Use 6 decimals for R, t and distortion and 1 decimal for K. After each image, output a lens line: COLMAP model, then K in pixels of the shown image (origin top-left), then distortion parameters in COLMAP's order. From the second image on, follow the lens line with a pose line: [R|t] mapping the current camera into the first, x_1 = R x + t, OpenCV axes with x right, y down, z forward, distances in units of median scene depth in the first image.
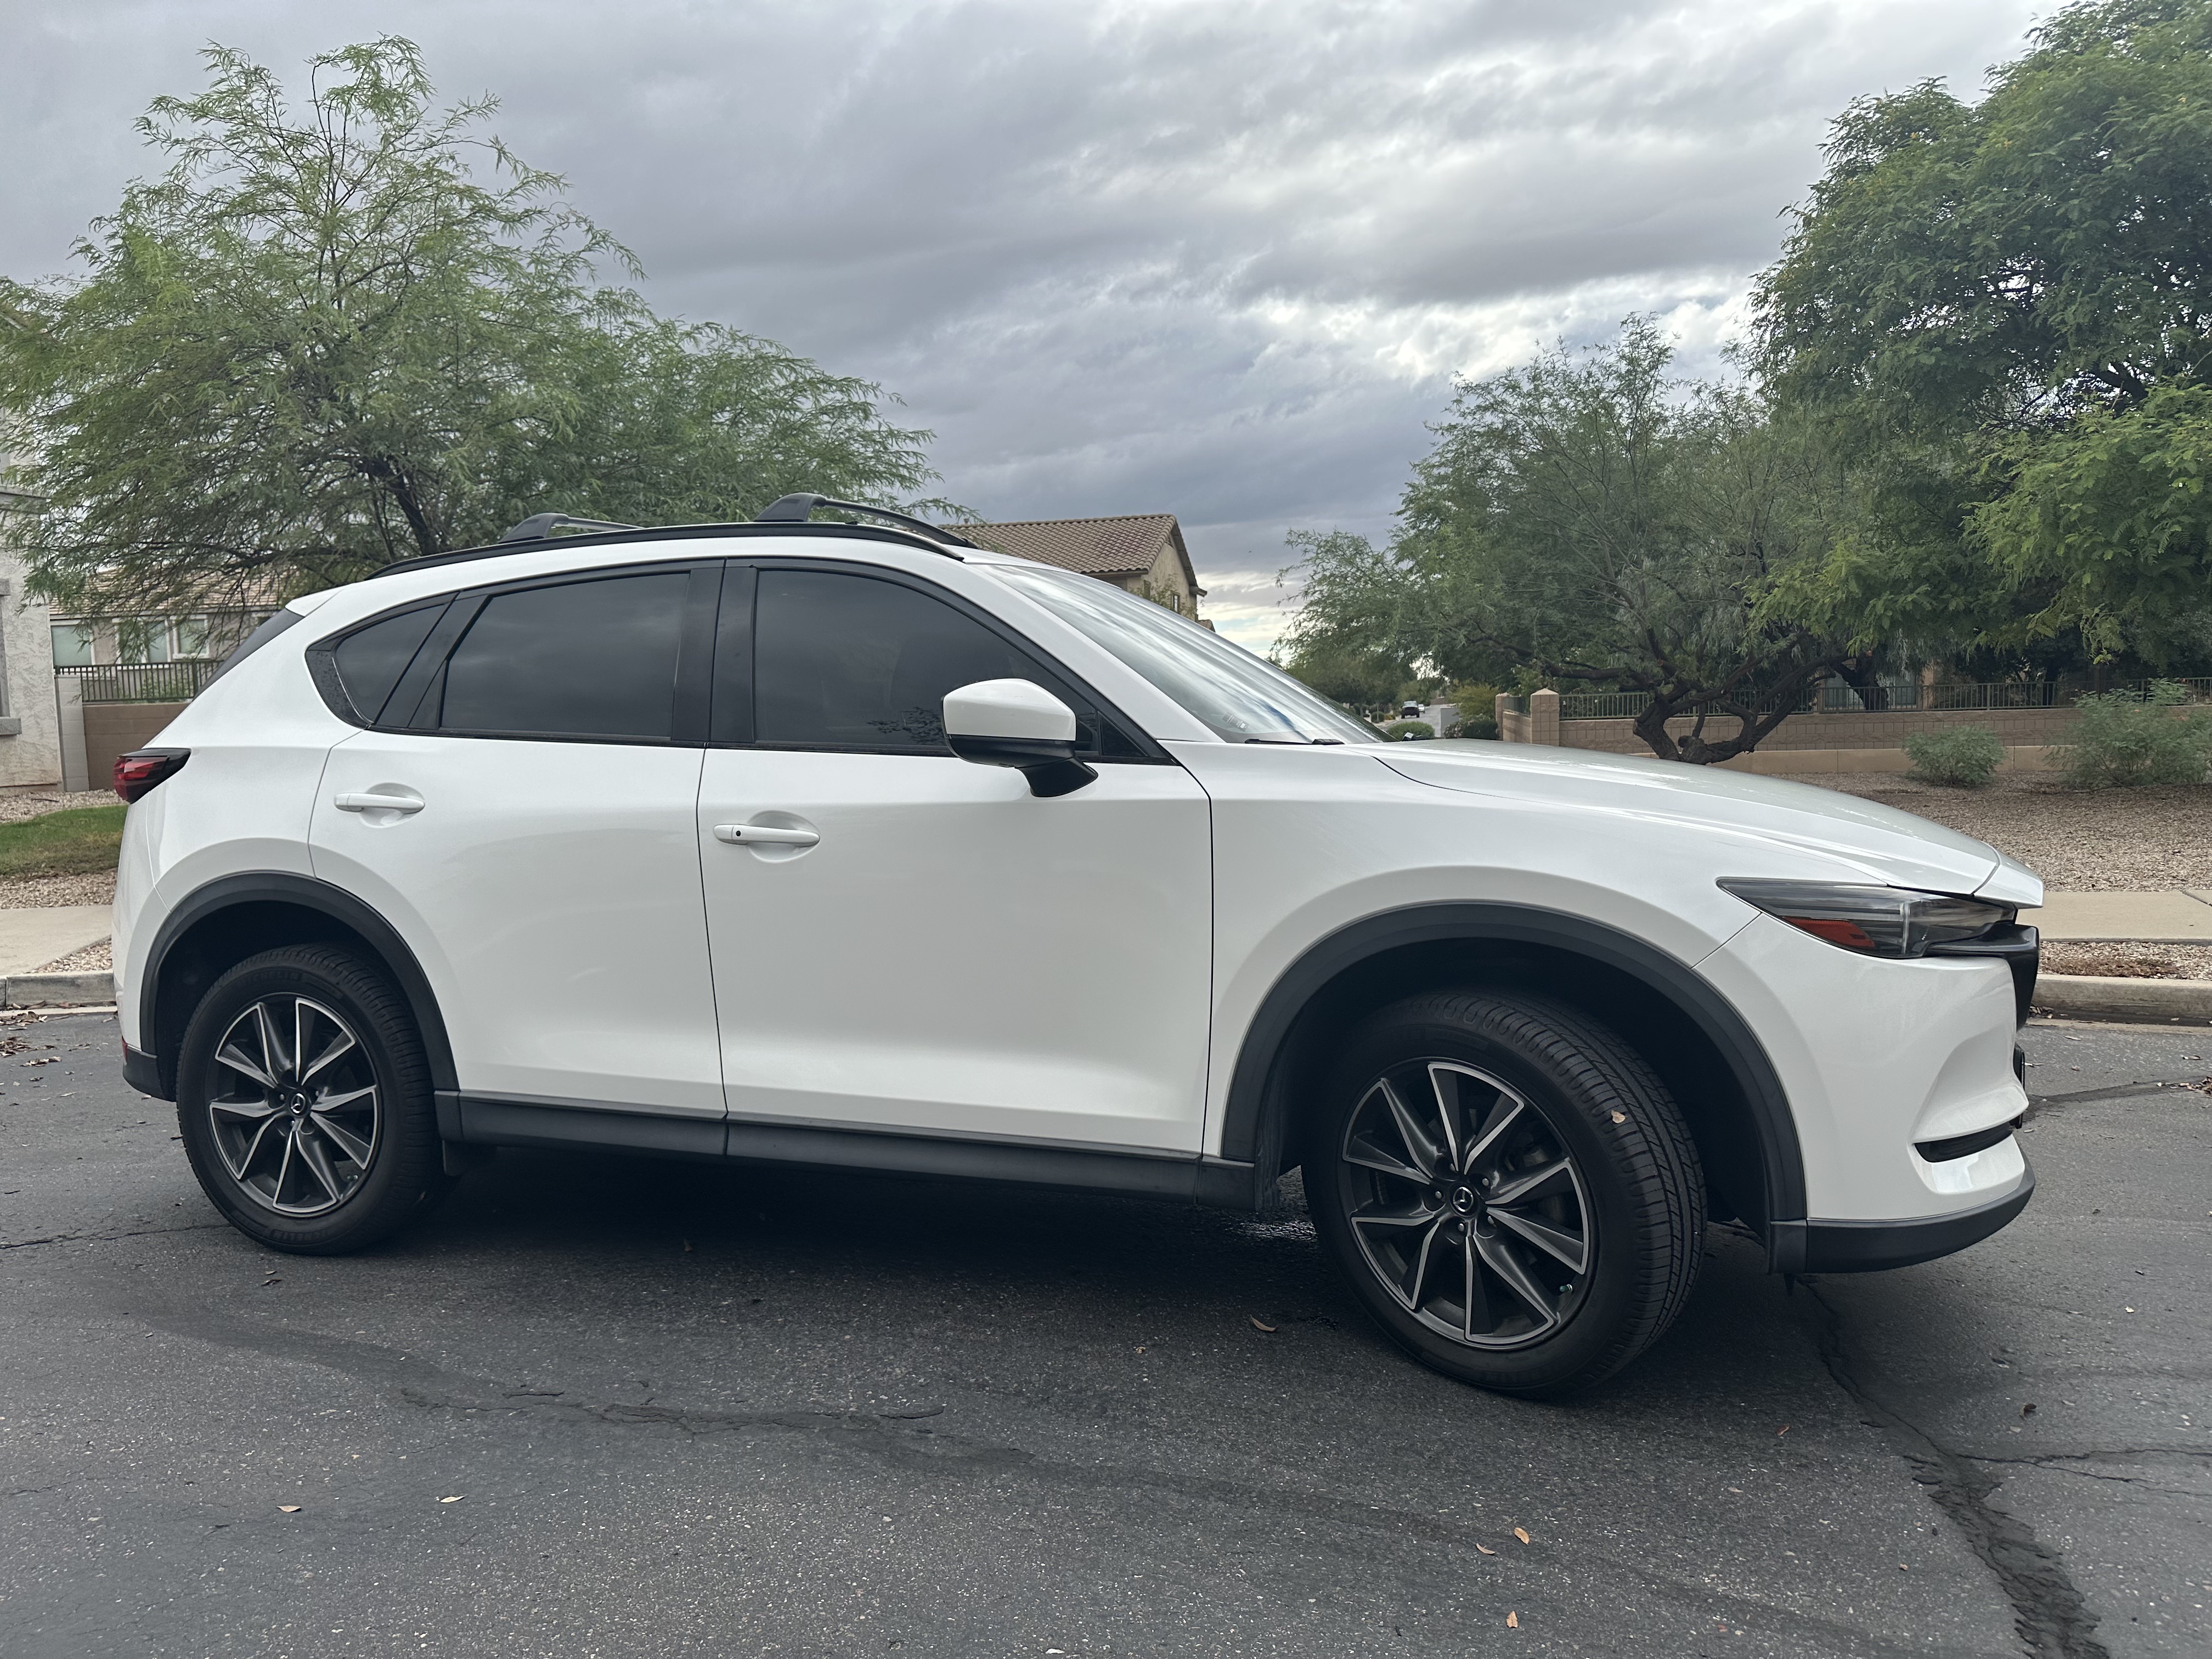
lens RADIAL K [[1545.1, 0, 1106.0], [0, 1545.1, 821.1], [0, 0, 1]] dist [0.007871, -0.013462]
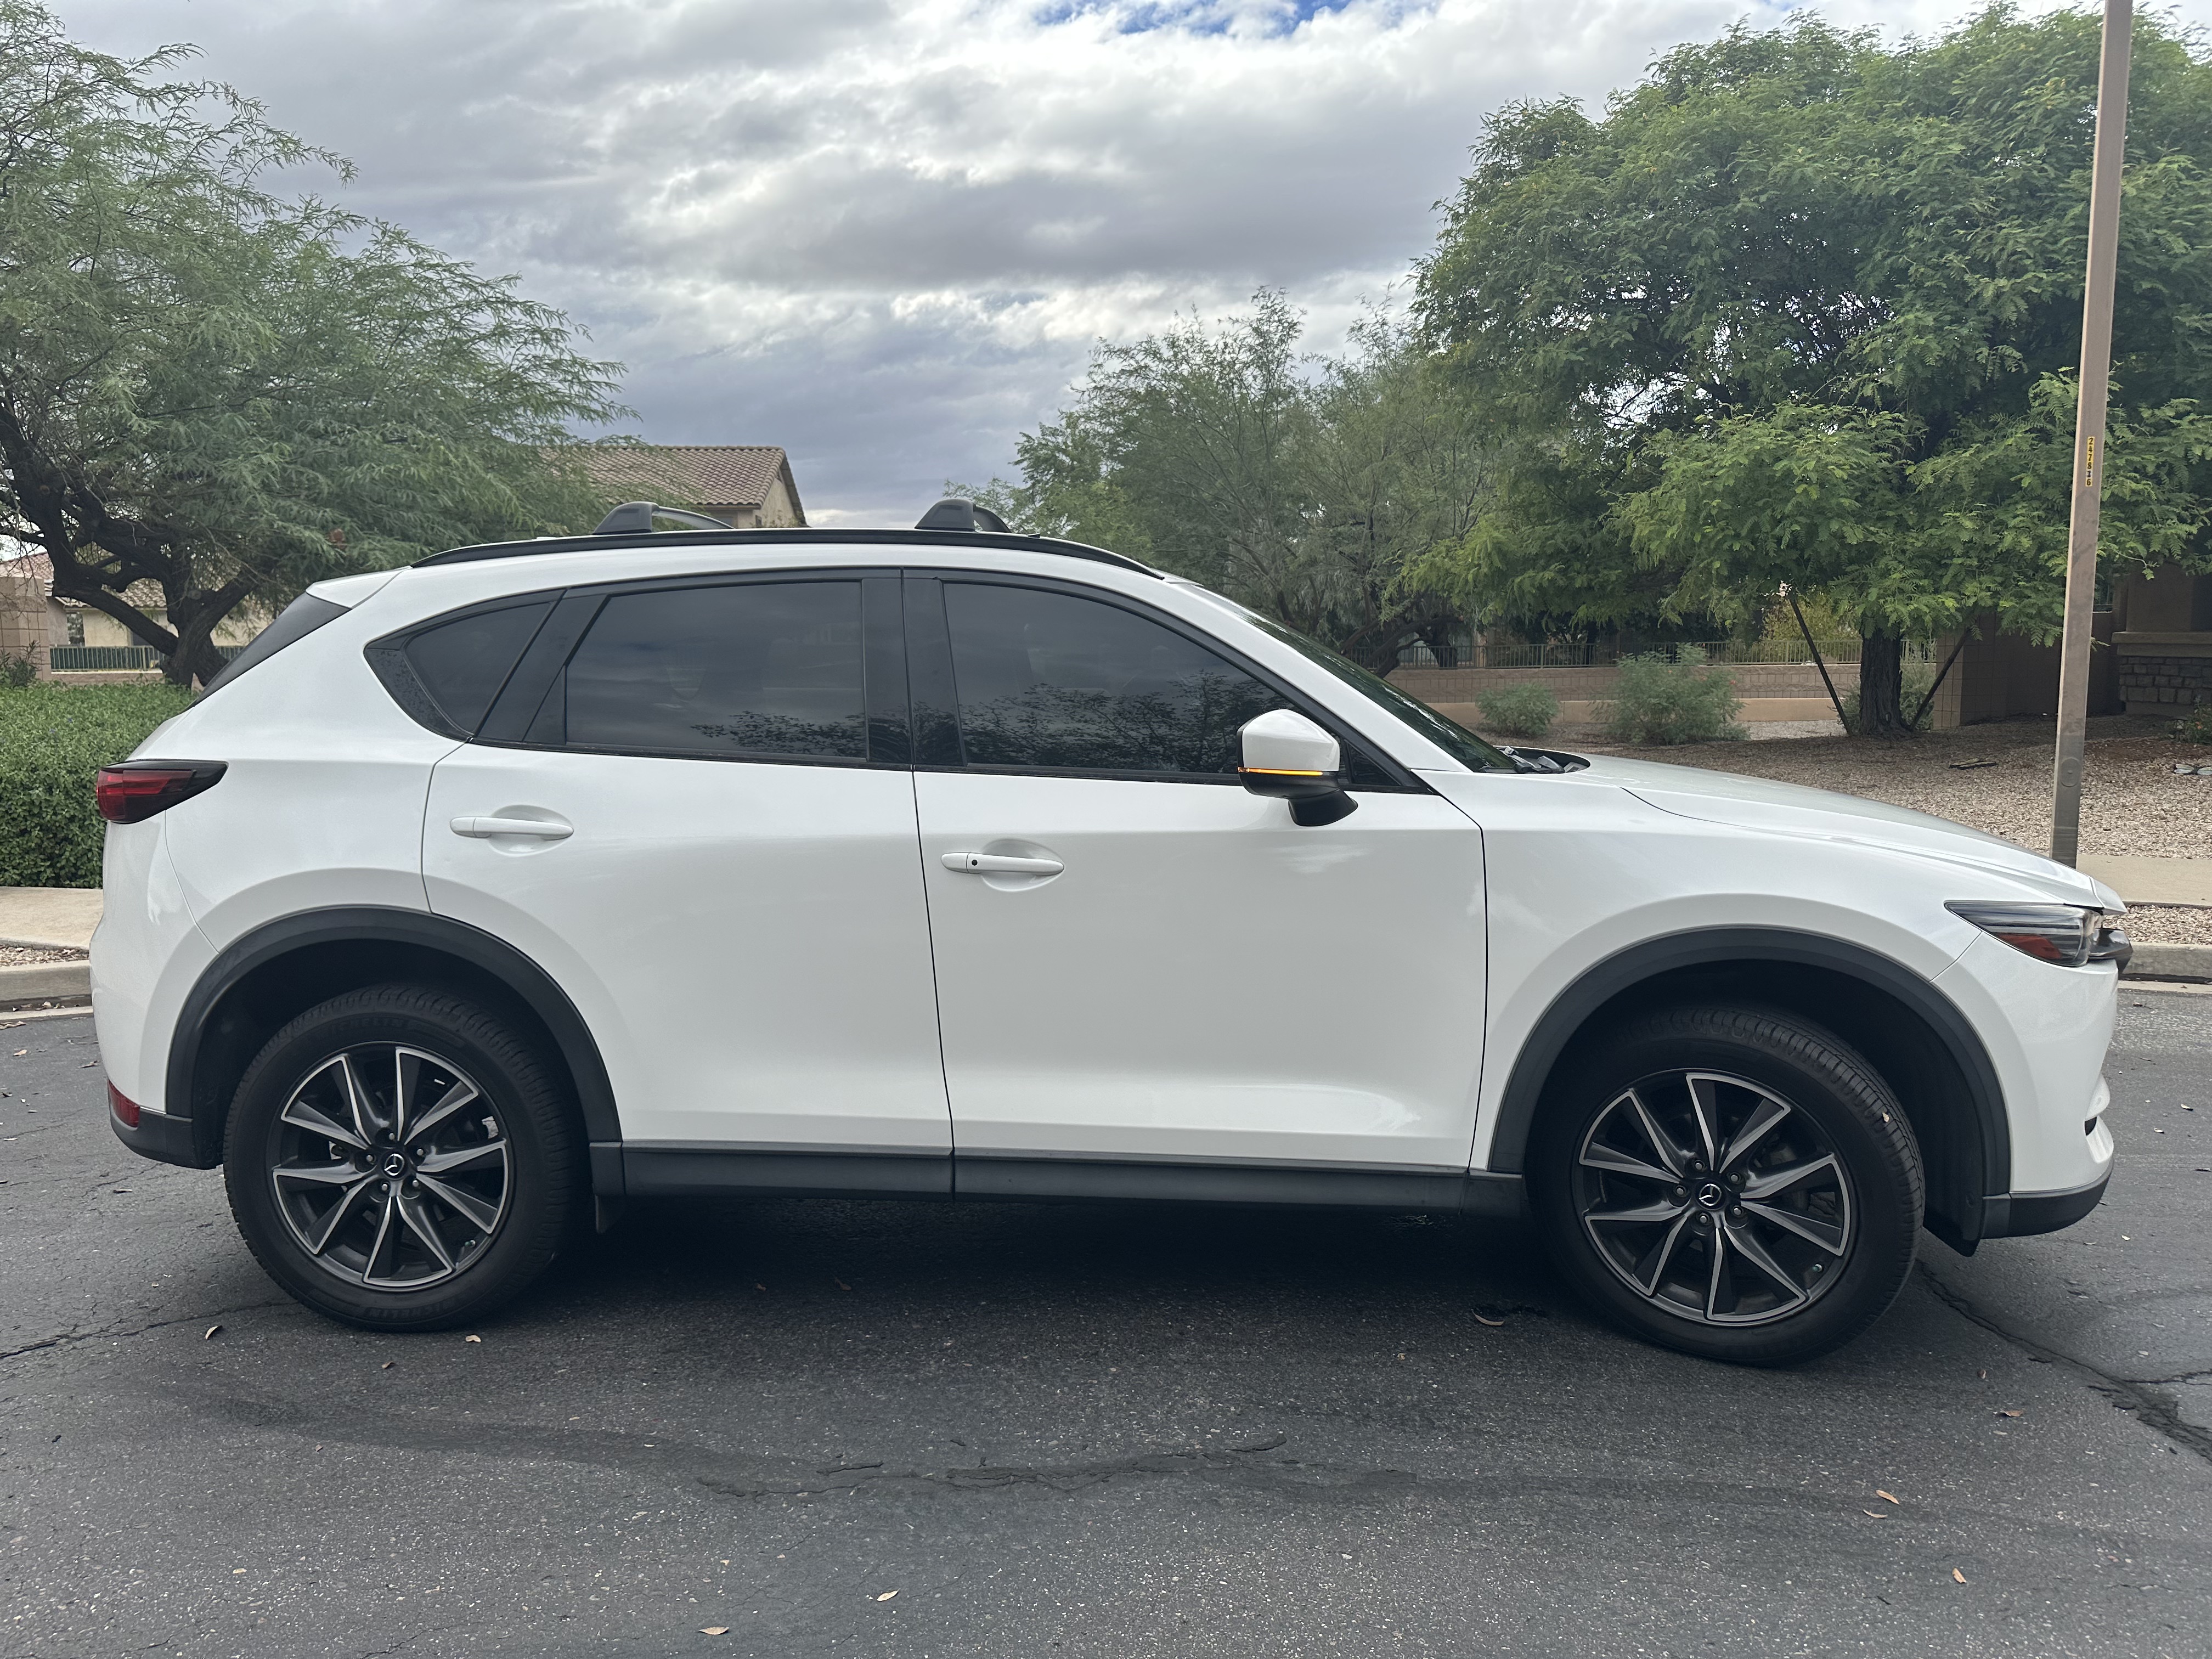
lens RADIAL K [[1545.1, 0, 1091.1], [0, 1545.1, 831.3], [0, 0, 1]] dist [0.007871, -0.013462]
pose [[0.965553, -0.012188, 0.259921, -0.412738], [0.000475, 0.998983, 0.045079, -0.054370], [-0.260206, -0.043403, 0.964577, 0.056597]]
